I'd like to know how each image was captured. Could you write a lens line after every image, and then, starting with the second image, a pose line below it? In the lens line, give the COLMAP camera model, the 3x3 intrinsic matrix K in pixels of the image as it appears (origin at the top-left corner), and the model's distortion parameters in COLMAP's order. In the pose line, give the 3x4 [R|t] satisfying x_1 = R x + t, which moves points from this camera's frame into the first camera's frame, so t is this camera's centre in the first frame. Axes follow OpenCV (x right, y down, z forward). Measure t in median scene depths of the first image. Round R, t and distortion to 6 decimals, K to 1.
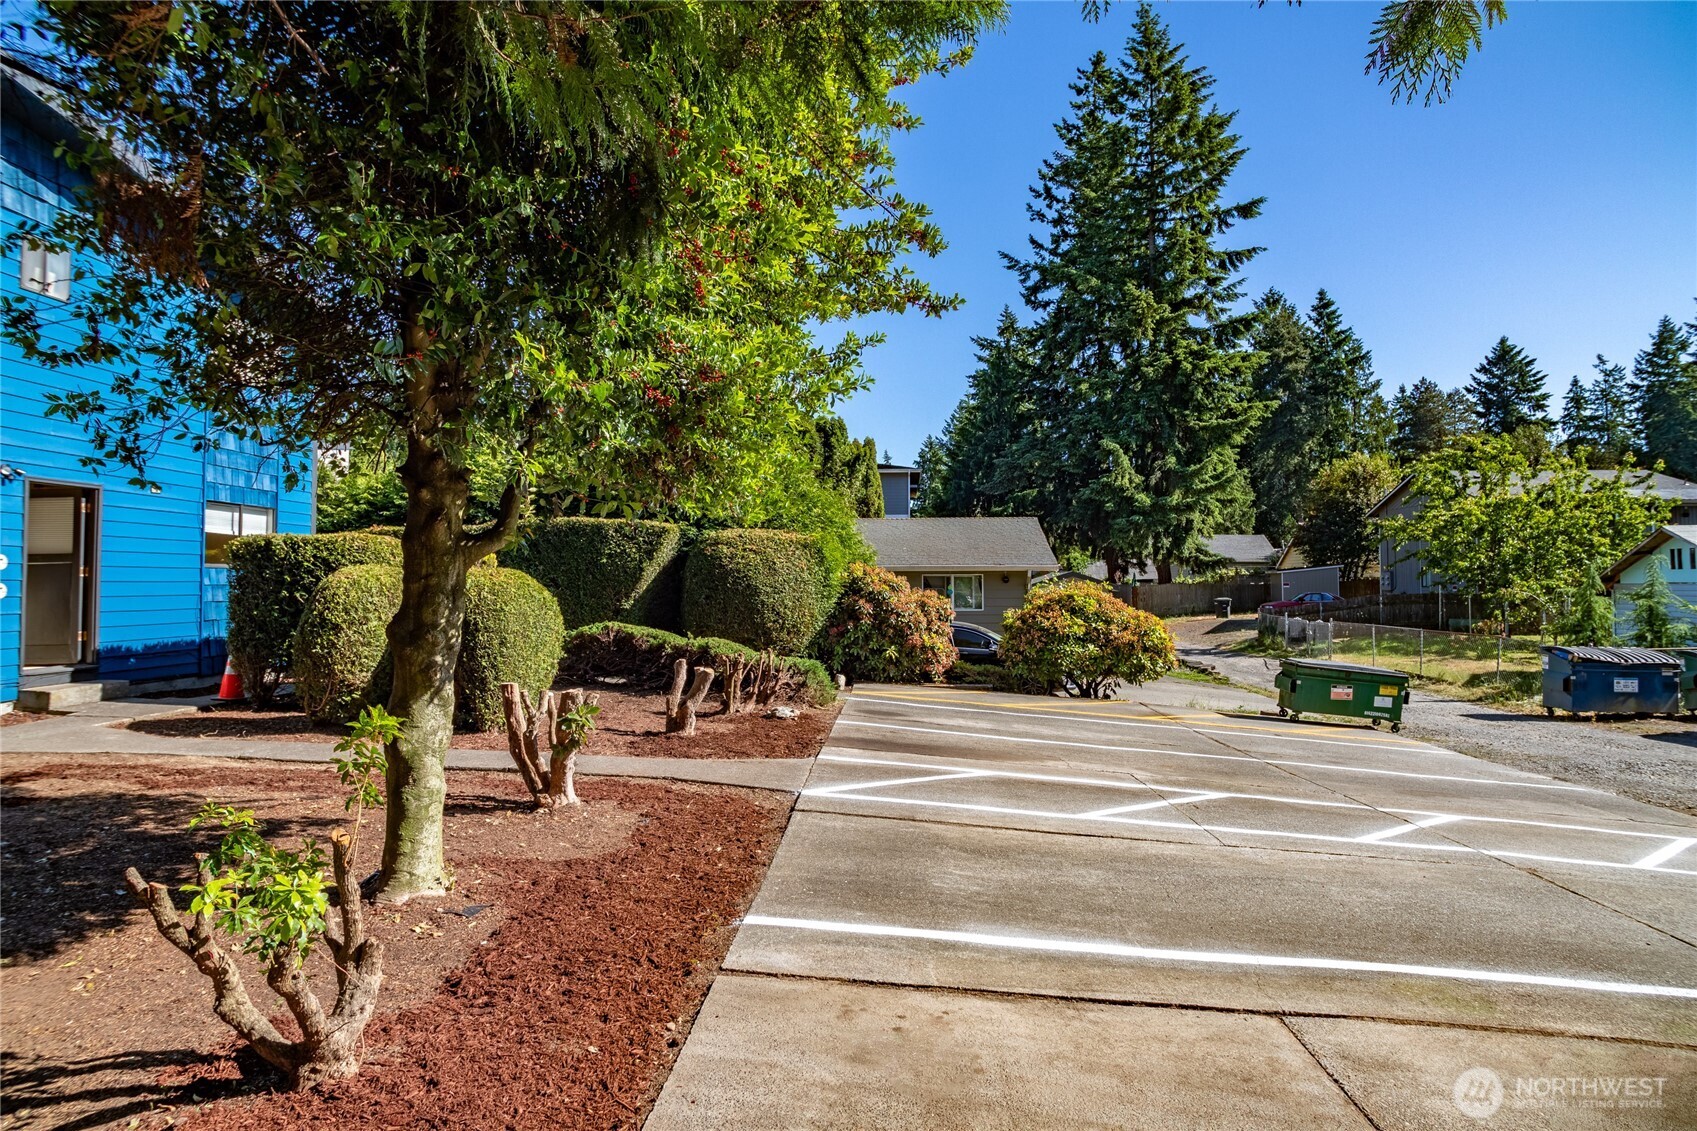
lens RADIAL K [[966.5, 0, 848.5], [0, 966.5, 565.5], [0, 0, 1]] dist [-0.081991, 0.042836]
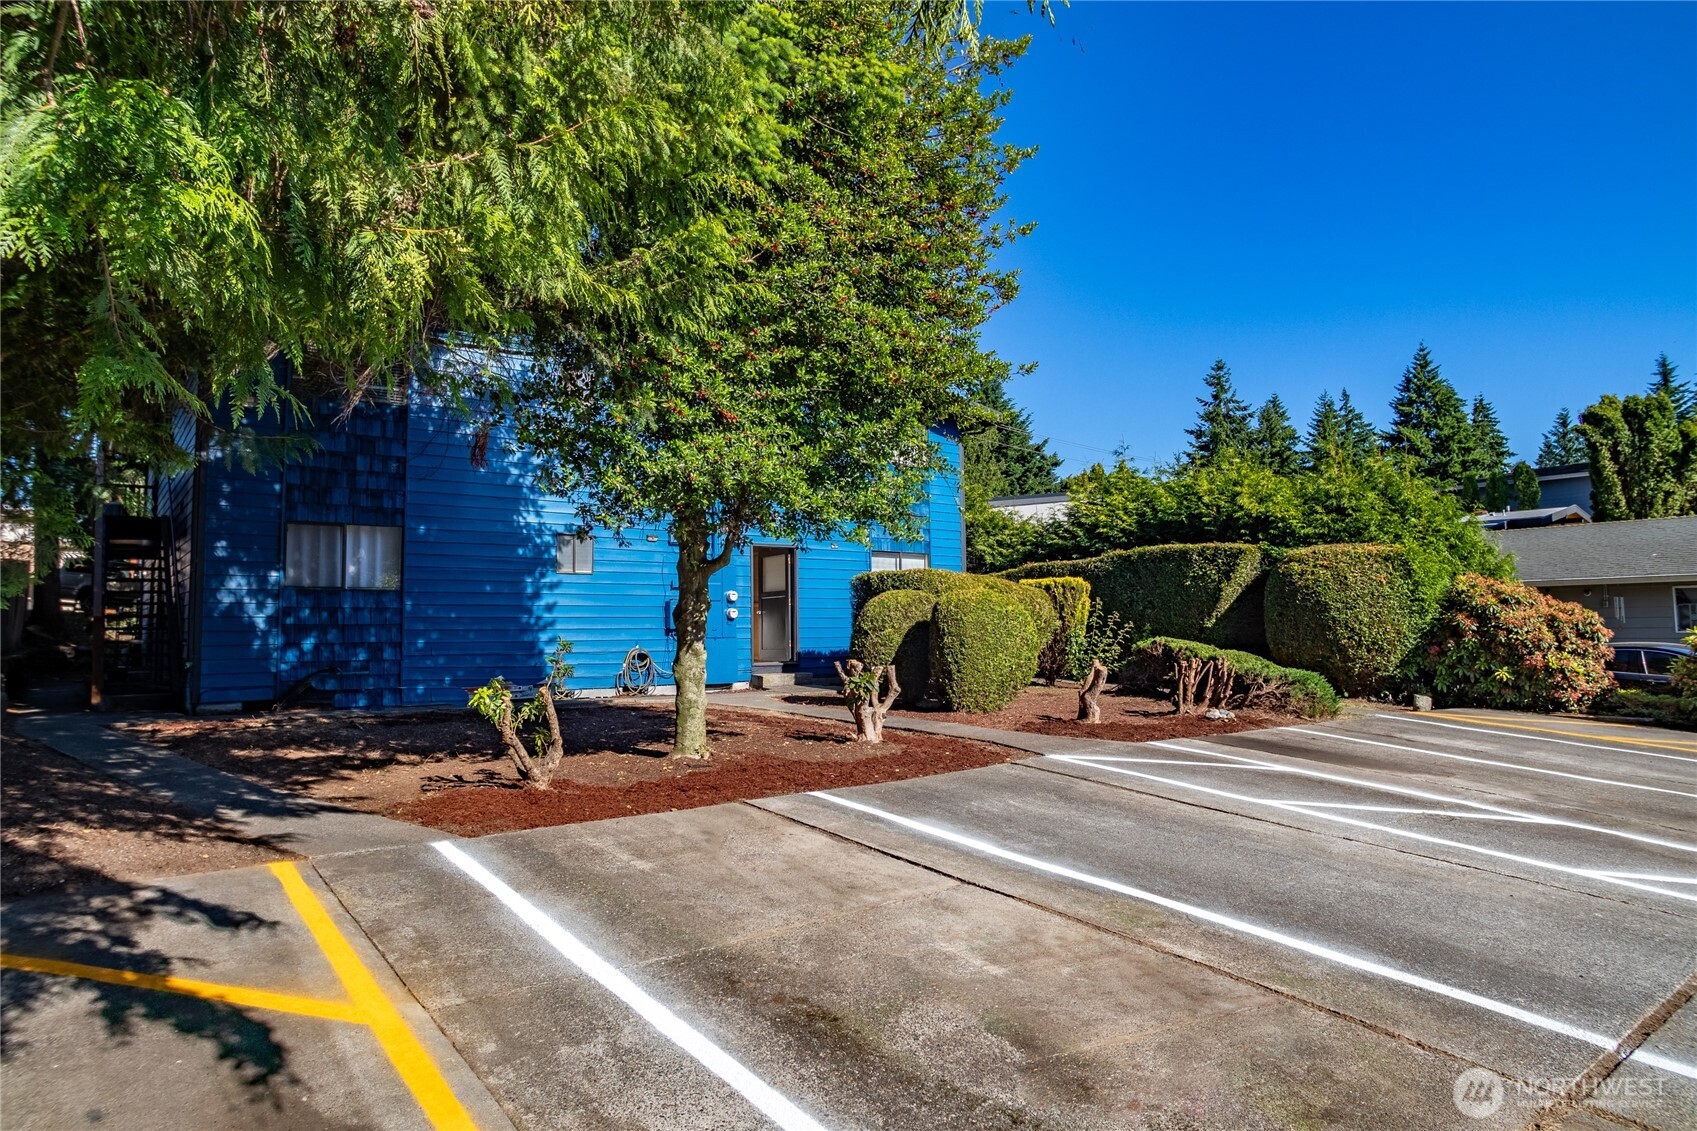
lens RADIAL K [[966.5, 0, 848.5], [0, 966.5, 565.5], [0, 0, 1]] dist [-0.081991, 0.042836]
pose [[0.676672, -0.053761, -0.734319, 0.280747], [0.026488, 0.998463, -0.048690, 0.017867], [0.735808, 0.013496, 0.677056, -0.011926]]
